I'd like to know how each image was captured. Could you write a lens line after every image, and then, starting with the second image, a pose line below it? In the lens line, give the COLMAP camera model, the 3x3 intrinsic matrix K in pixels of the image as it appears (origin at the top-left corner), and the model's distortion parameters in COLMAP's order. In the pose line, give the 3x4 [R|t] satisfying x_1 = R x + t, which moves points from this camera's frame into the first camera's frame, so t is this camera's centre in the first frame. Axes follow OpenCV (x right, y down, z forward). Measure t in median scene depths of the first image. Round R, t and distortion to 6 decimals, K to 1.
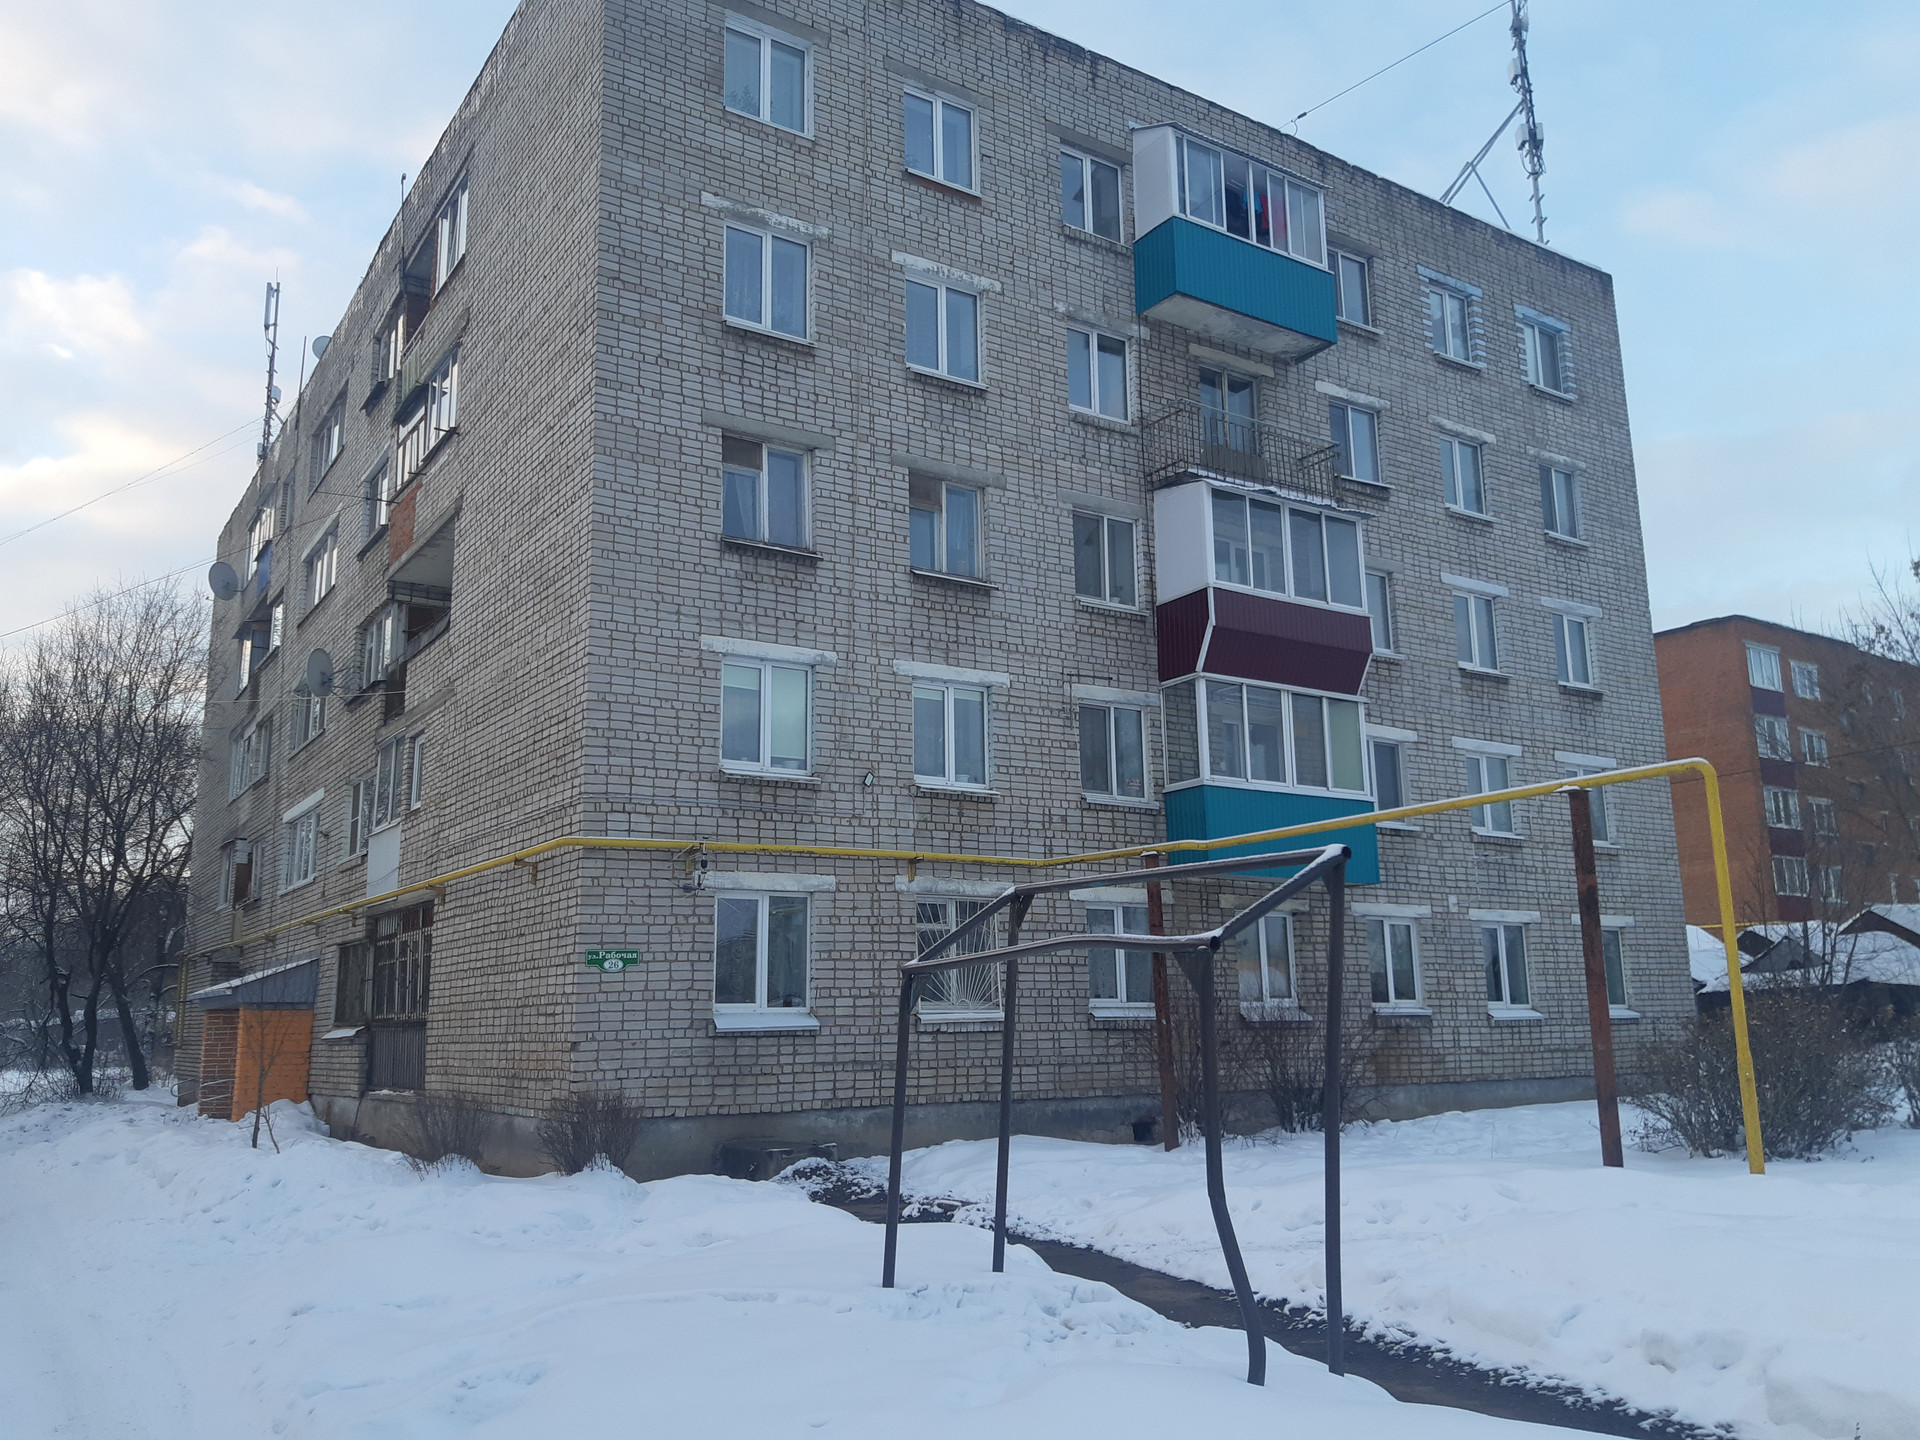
lens RADIAL K [[1531.6, 0, 960.0], [0, 1531.6, 720.0], [0, 0, 1]] dist [0.003294, 0.009120]
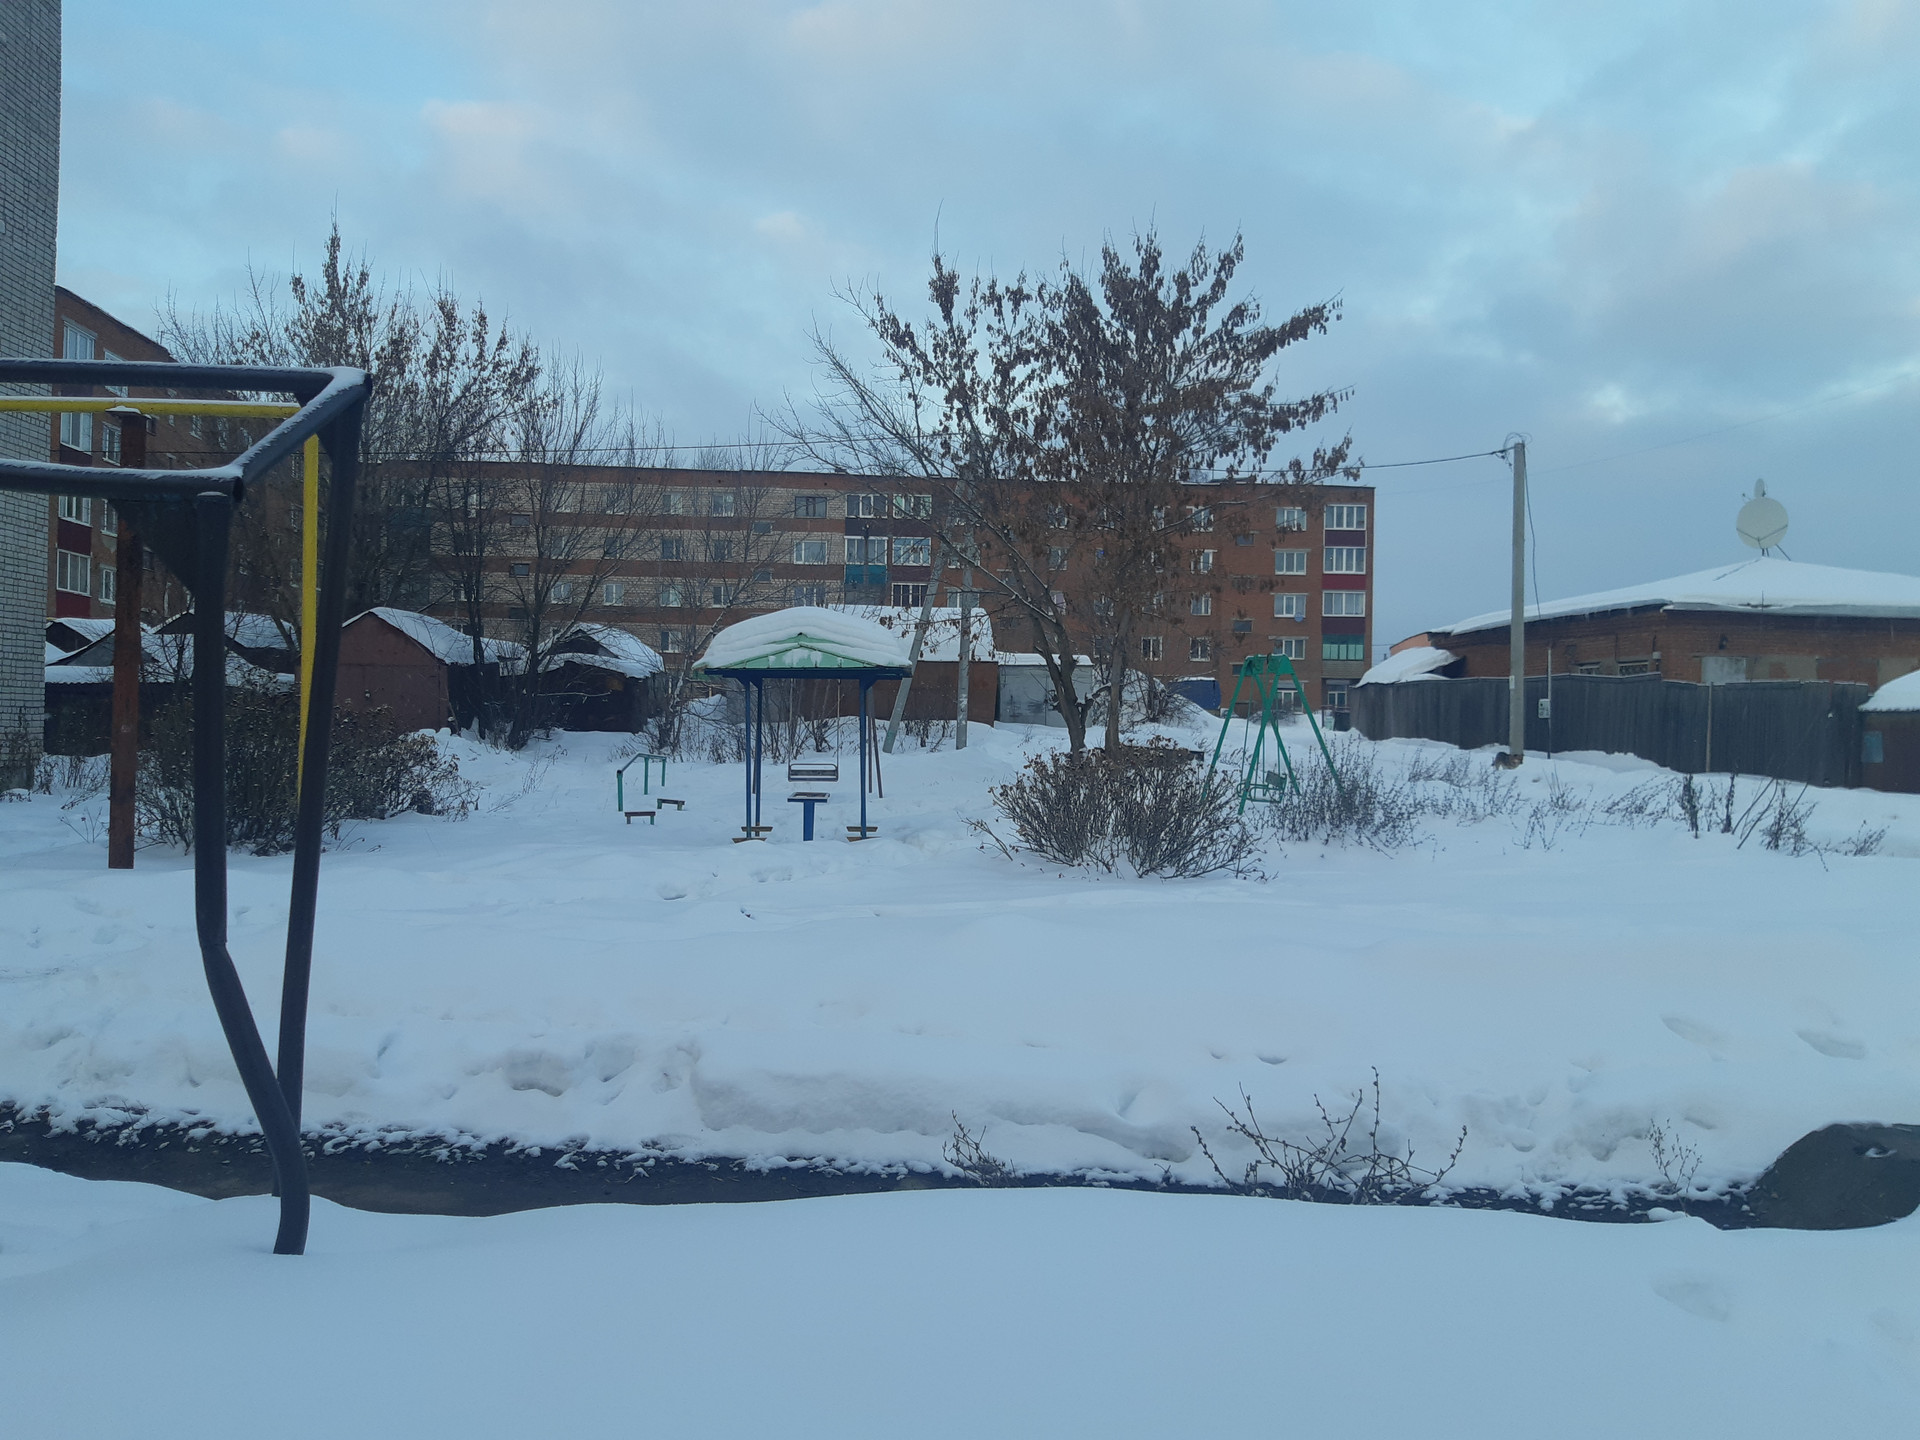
lens RADIAL K [[1531.6, 0, 960.0], [0, 1531.6, 720.0], [0, 0, 1]] dist [0.003294, 0.009120]
pose [[0.507924, 0.024675, 0.861049, -0.125643], [-0.188553, 0.978534, 0.083183, 0.101190], [-0.840512, -0.204604, 0.501673, 0.384307]]
